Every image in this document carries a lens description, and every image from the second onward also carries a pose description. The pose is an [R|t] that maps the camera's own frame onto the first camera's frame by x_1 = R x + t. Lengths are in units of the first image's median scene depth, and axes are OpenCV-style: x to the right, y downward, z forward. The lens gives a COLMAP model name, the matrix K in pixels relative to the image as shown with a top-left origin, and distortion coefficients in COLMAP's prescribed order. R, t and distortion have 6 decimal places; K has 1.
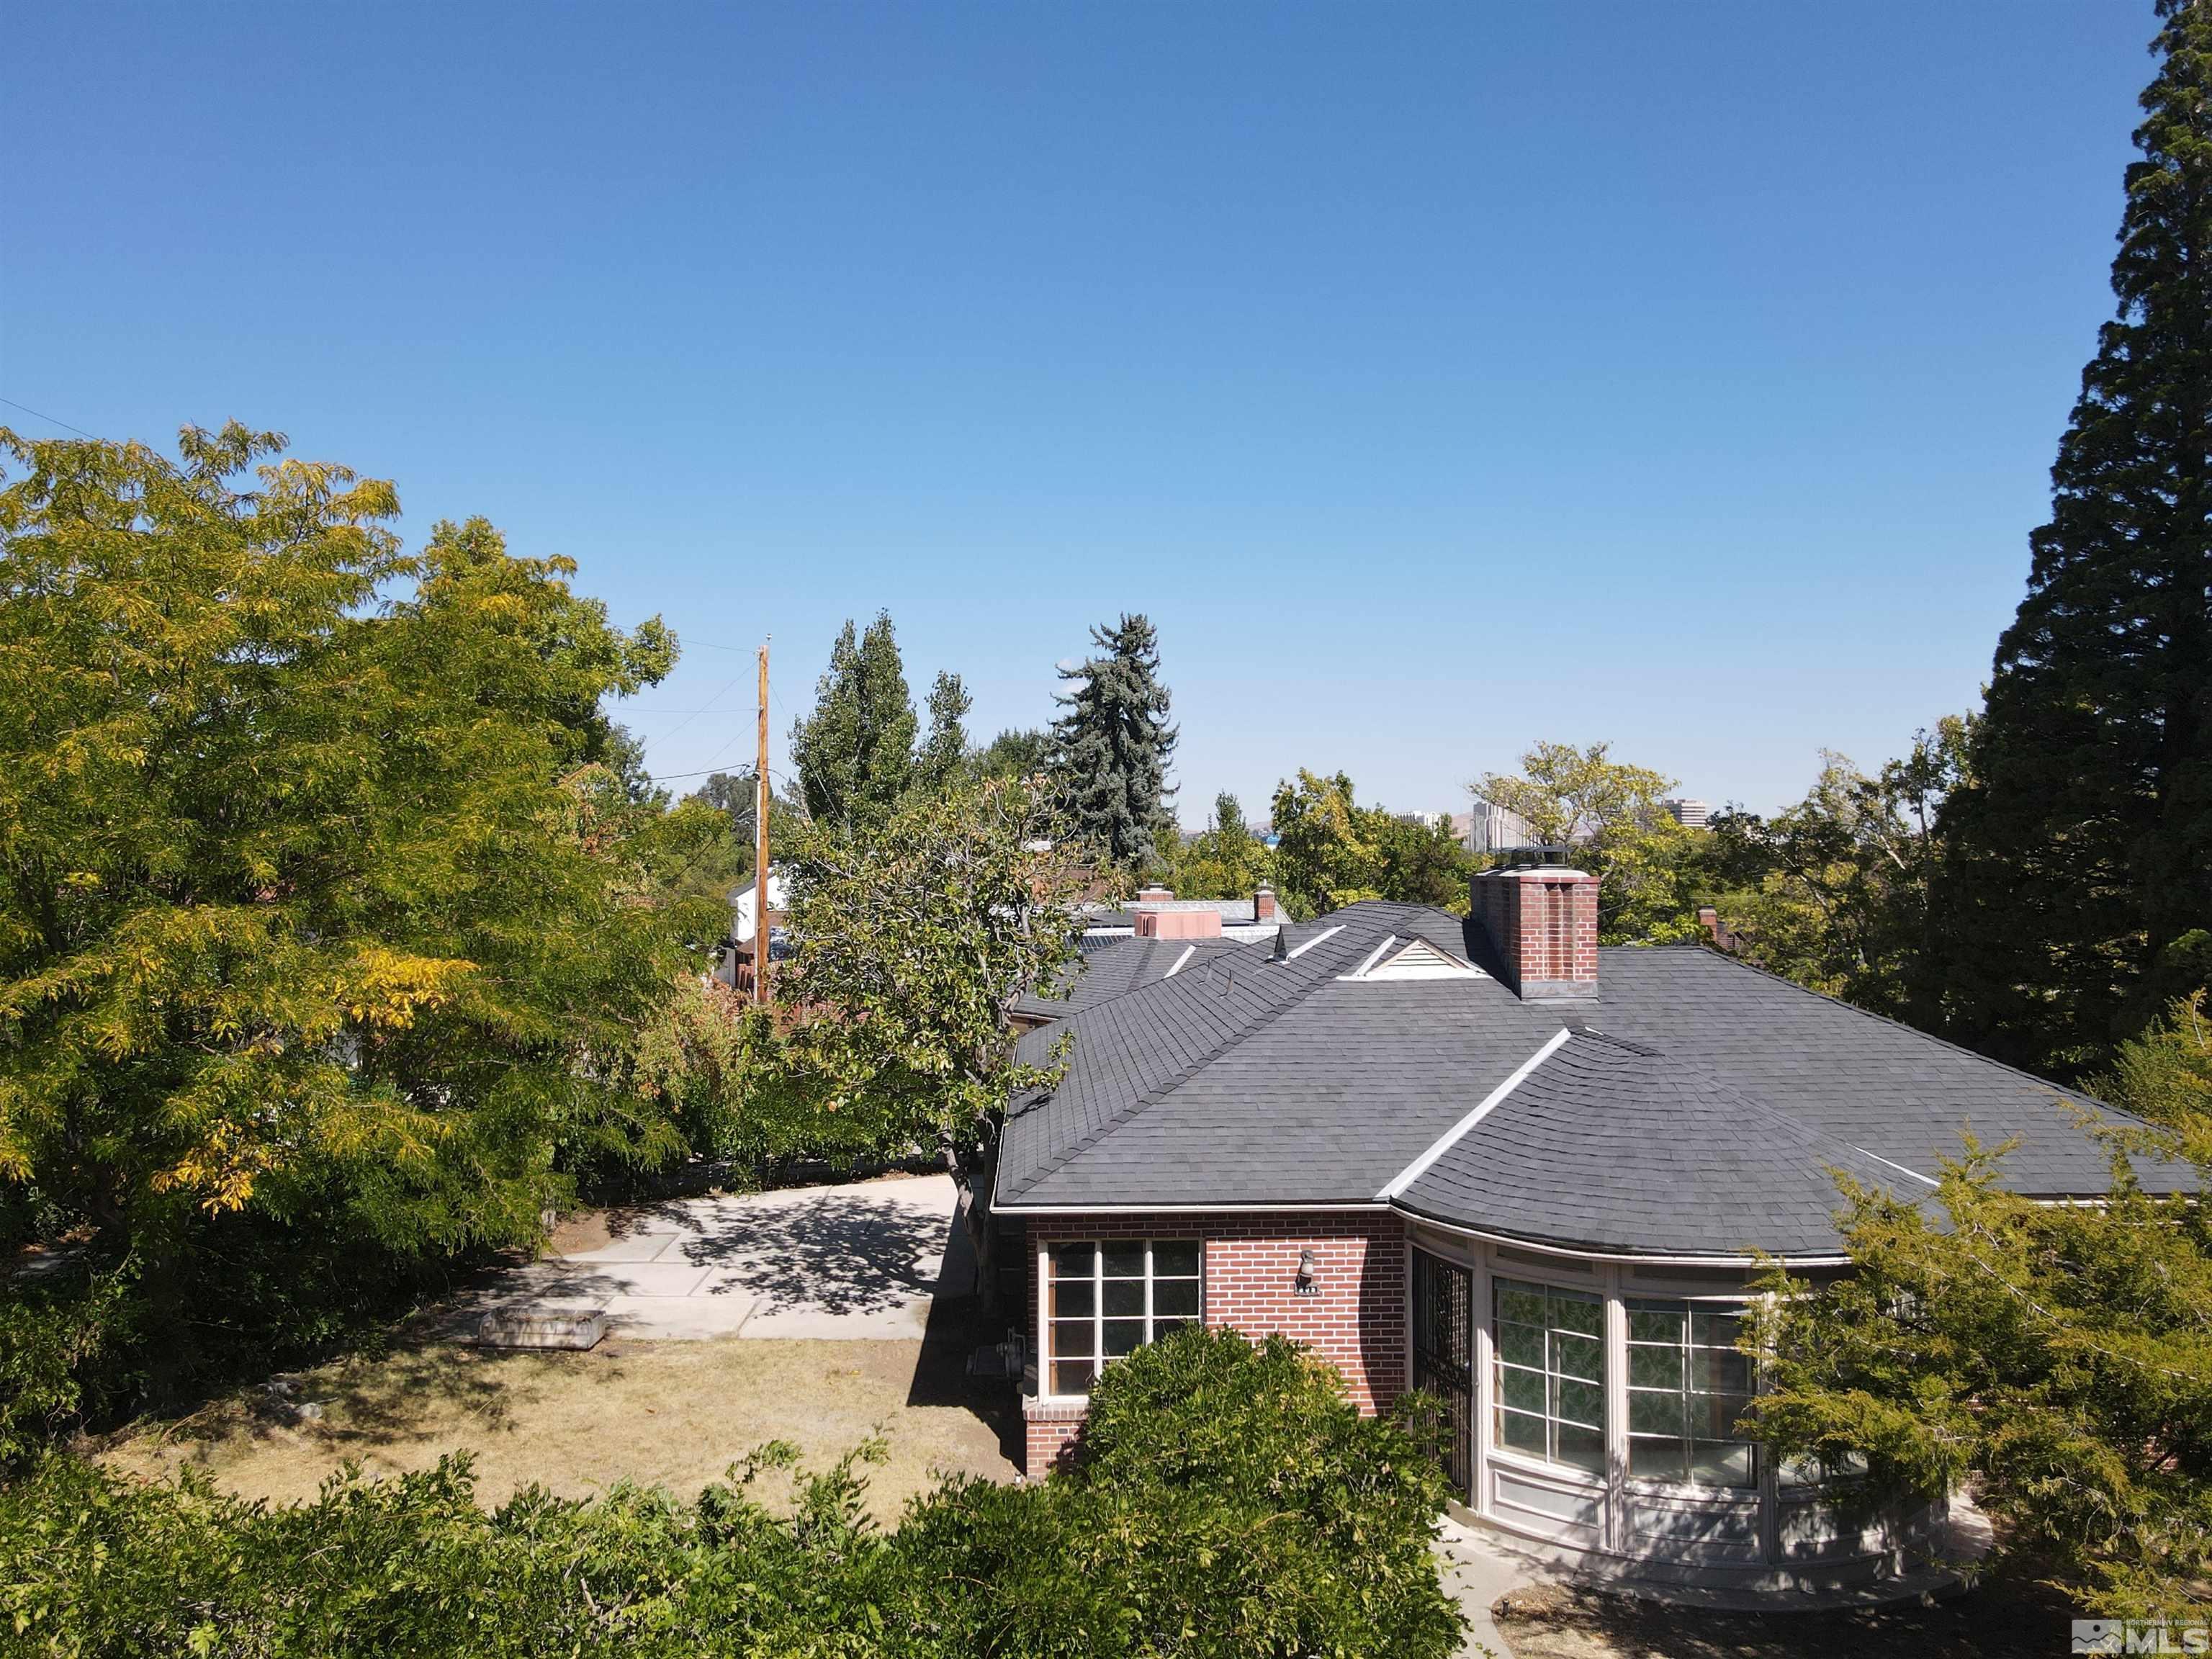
lens RADIAL K [[1547.4, 0, 1106.0], [0, 1547.4, 829.5], [0, 0, 1]] dist [0.011882, -0.005107]
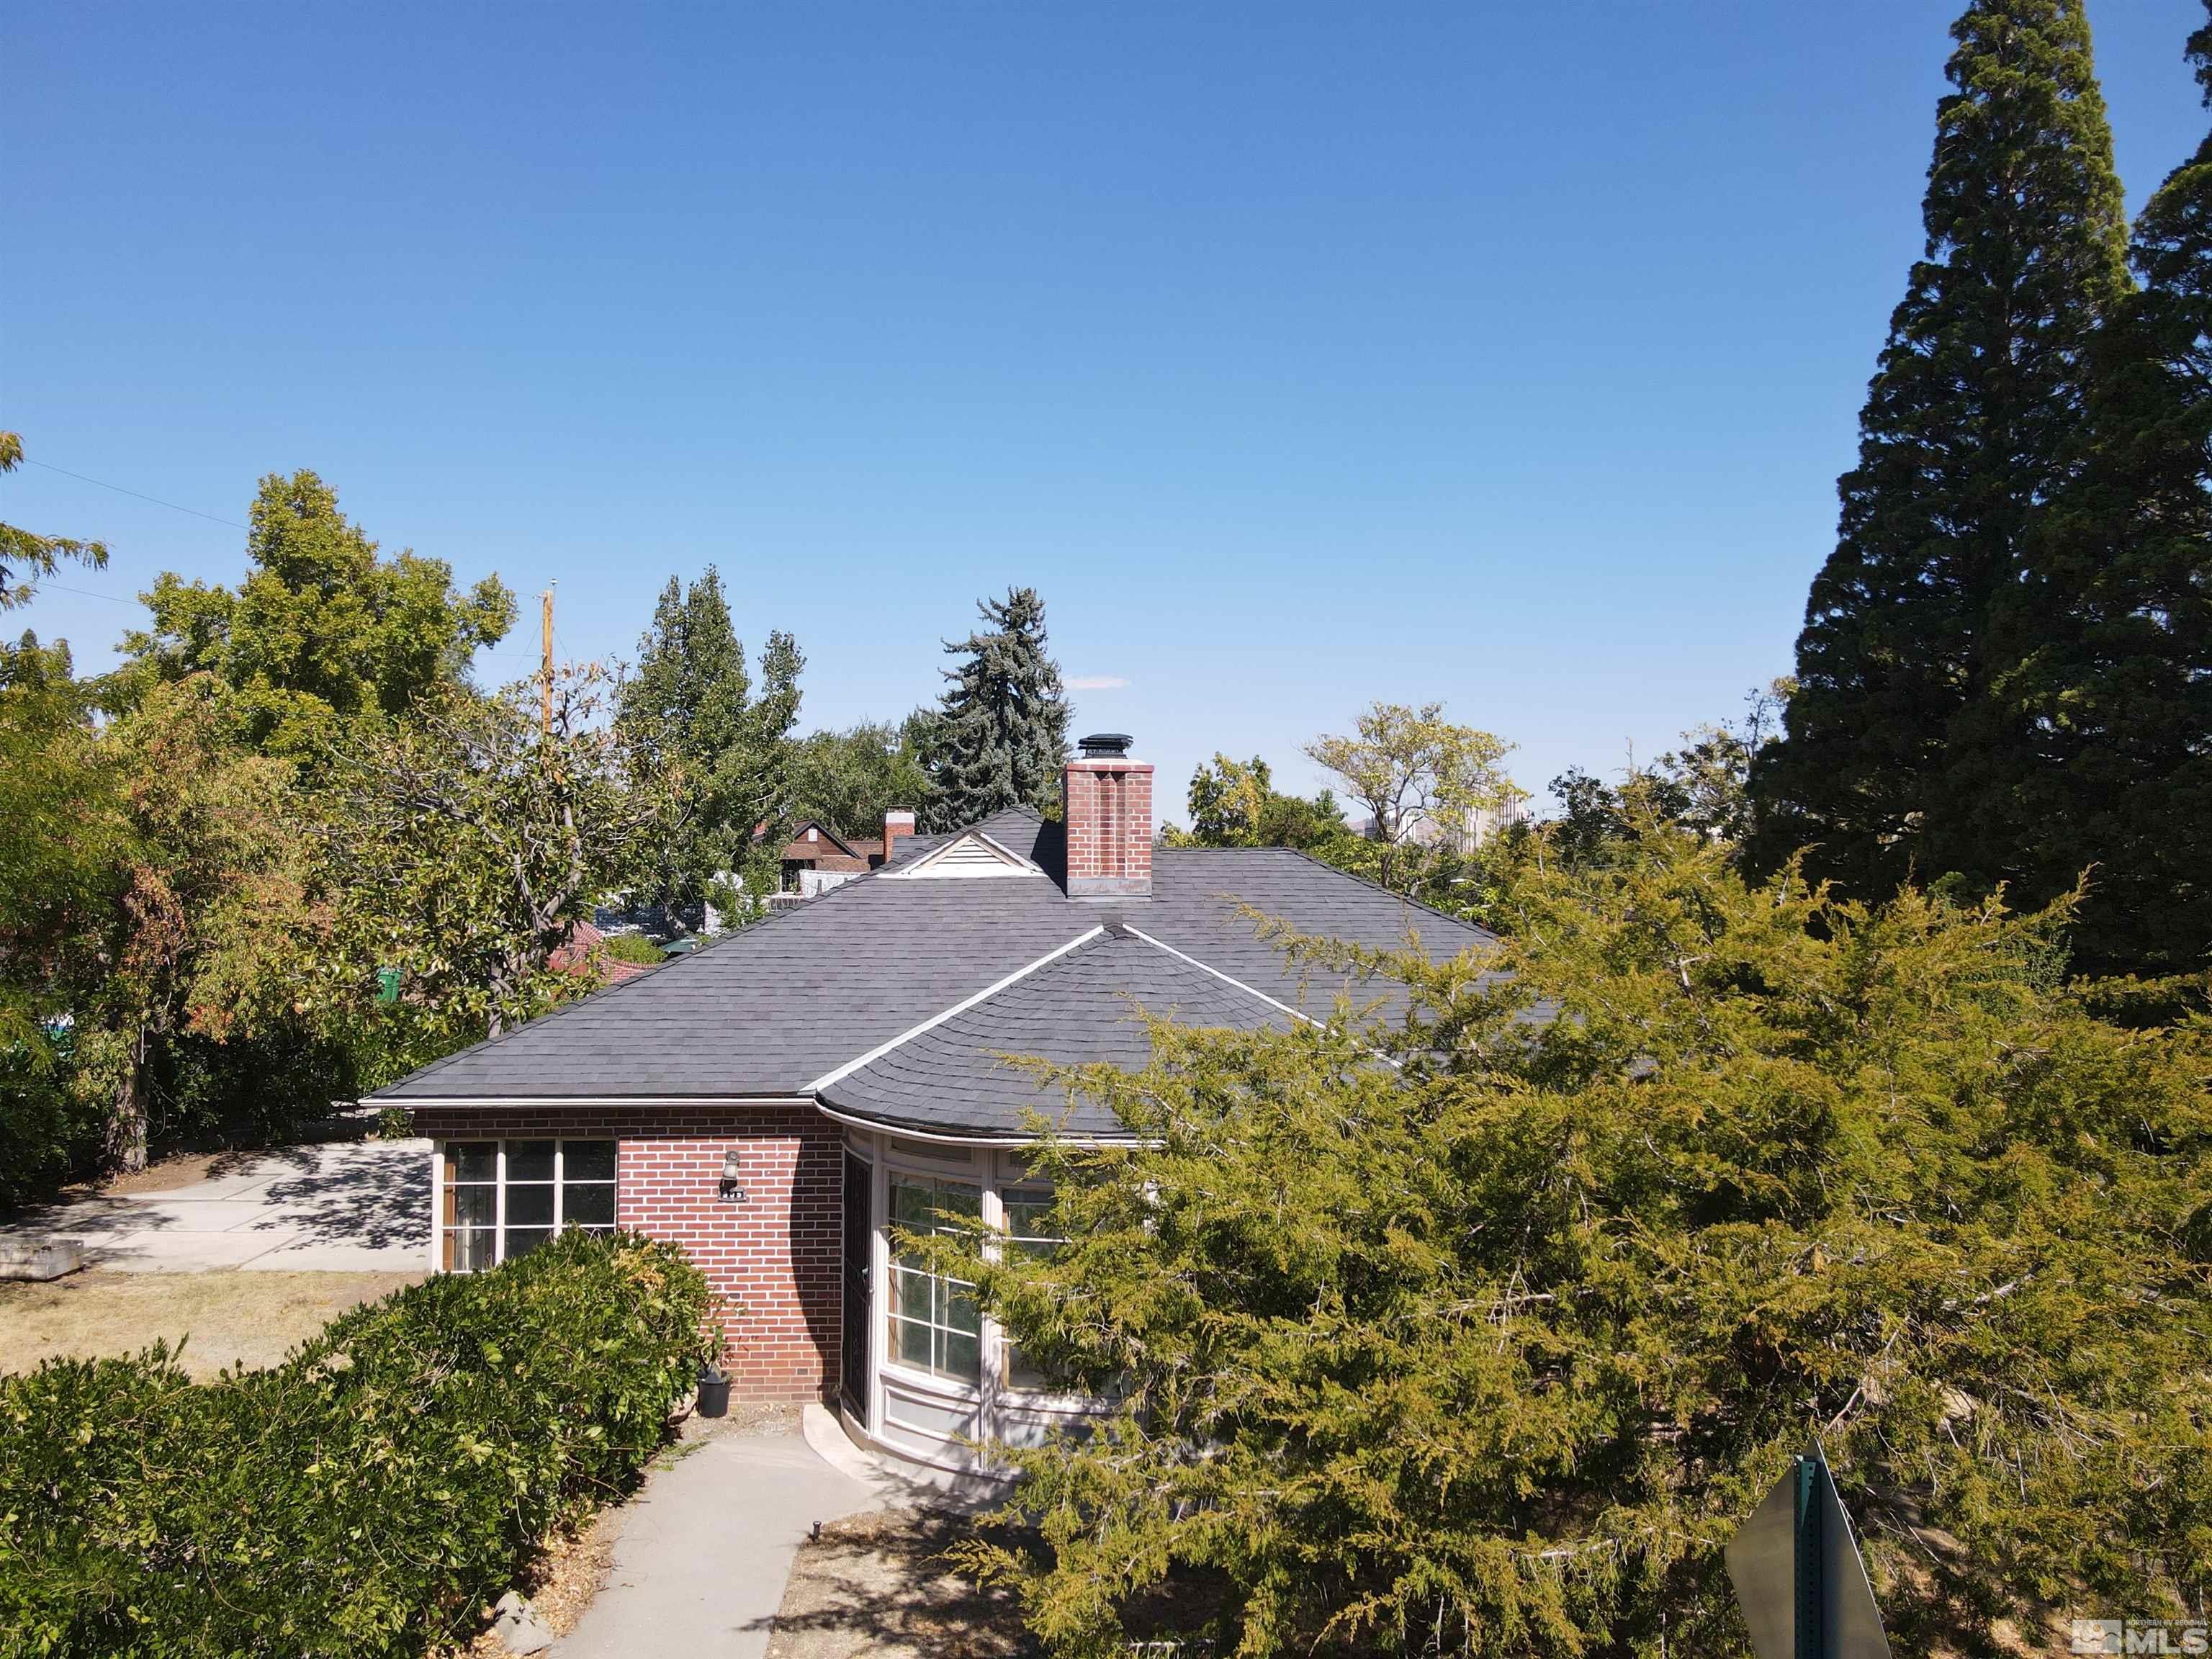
lens RADIAL K [[1551.8, 0, 1106.0], [0, 1551.8, 829.5], [0, 0, 1]] dist [-0.004609, 0.027631]
pose [[0.999881, 0.004774, 0.014673, 0.125810], [-0.004766, 0.999988, -0.000617, 0.031698], [-0.014676, 0.000547, 0.999892, 0.035373]]
